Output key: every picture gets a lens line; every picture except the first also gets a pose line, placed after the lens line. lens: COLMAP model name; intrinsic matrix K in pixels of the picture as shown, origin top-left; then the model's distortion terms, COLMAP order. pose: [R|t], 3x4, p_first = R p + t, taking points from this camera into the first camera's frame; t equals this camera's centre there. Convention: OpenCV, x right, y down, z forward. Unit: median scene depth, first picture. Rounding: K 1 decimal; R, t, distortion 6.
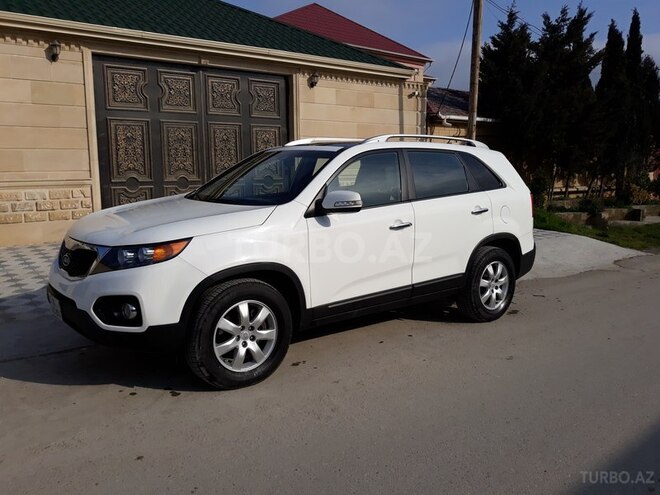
lens RADIAL K [[568.4, 0, 330.0], [0, 568.4, 270.7], [0, 0, 1]] dist [-0.002040, -0.008149]
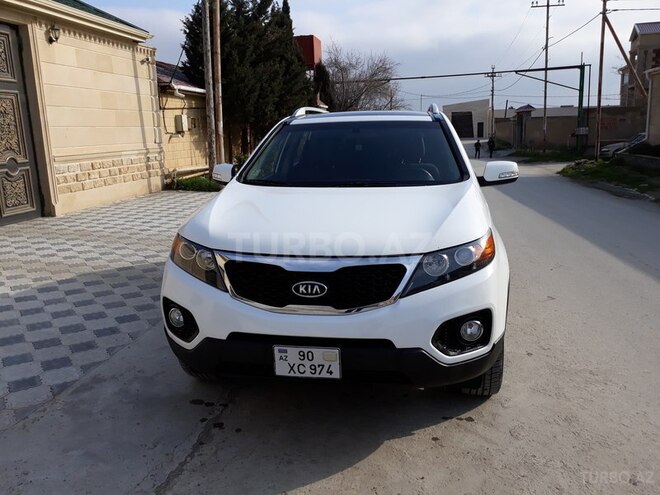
lens RADIAL K [[563.7, 0, 330.0], [0, 563.7, 247.5], [0, 0, 1]] dist [0.015844, 0.006976]
pose [[0.734855, -0.156933, 0.659818, -0.311315], [0.150241, 0.986358, 0.067270, -0.038718], [-0.661374, 0.049698, 0.748408, 0.170343]]
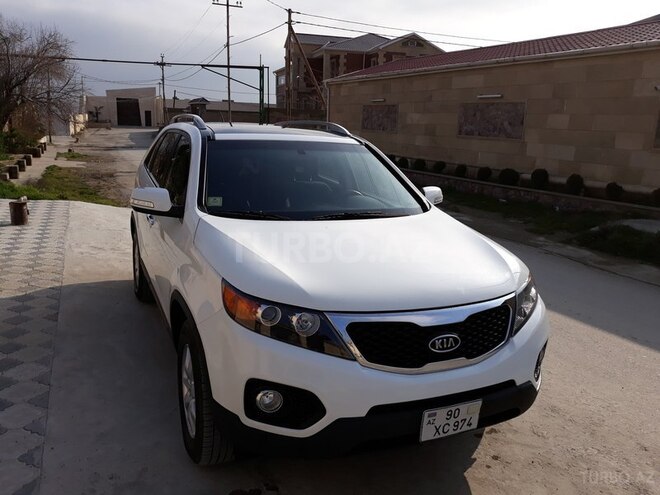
lens RADIAL K [[562.9, 0, 329.5], [0, 562.9, 256.5], [0, 0, 1]] dist [-0.001022, -0.001513]
pose [[0.220900, -0.225713, 0.948819, -0.376935], [0.144802, 0.969660, 0.196958, -0.090066], [-0.964487, 0.093882, 0.246881, 0.338991]]
